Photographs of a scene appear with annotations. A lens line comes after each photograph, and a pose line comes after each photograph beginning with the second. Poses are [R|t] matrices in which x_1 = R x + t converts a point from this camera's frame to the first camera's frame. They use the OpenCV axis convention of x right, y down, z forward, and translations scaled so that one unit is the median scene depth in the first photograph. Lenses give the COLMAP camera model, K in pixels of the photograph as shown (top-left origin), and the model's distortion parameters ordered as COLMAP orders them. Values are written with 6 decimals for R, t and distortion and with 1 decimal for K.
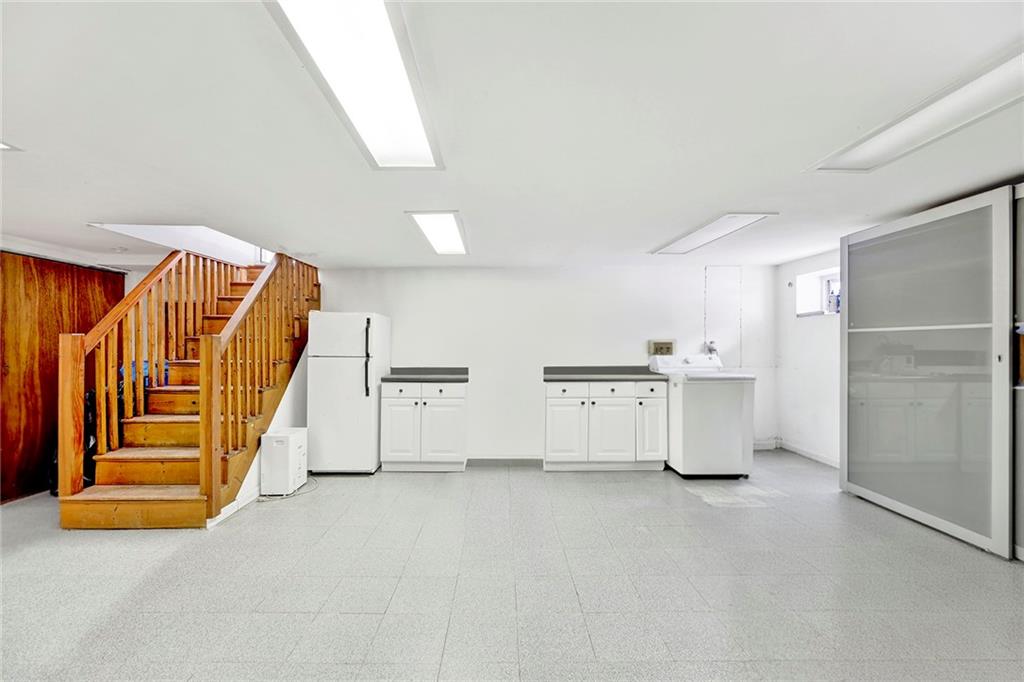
lens RADIAL K [[434.4, 0, 508.9], [0, 434.4, 342.1], [0, 0, 1]] dist [0.045664, 0.002225]
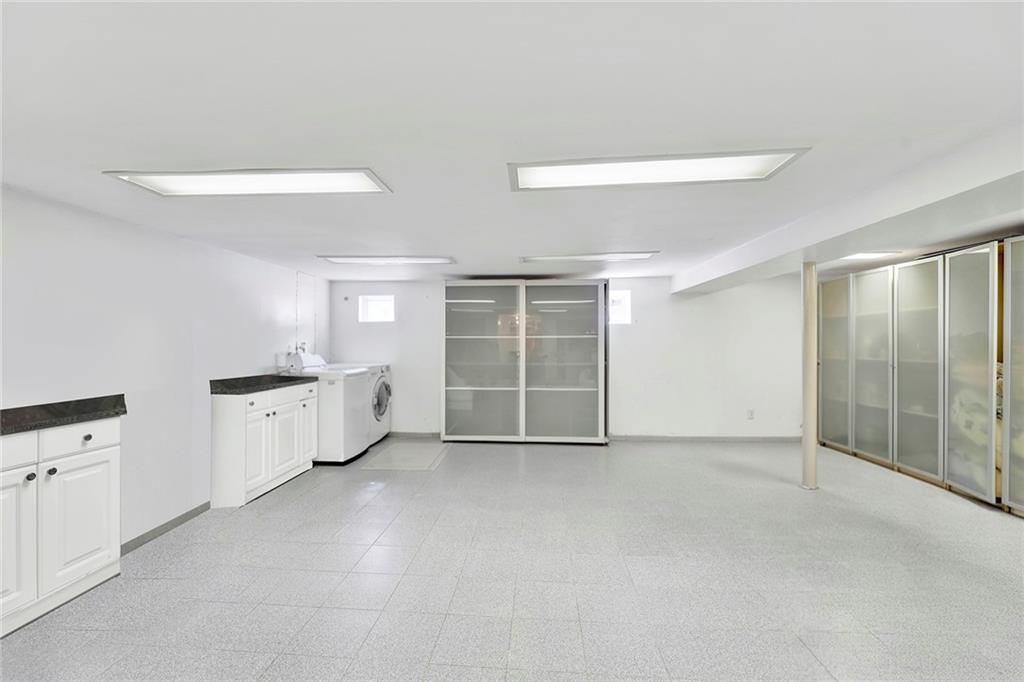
lens RADIAL K [[434.4, 0, 510.5], [0, 434.4, 344.5], [0, 0, 1]] dist [0.045664, 0.002225]
pose [[0.085008, -0.001657, 0.996379, -0.646716], [0.000209, 0.999999, 0.001645, 0.001678], [-0.996380, 0.000069, 0.085008, 0.456663]]
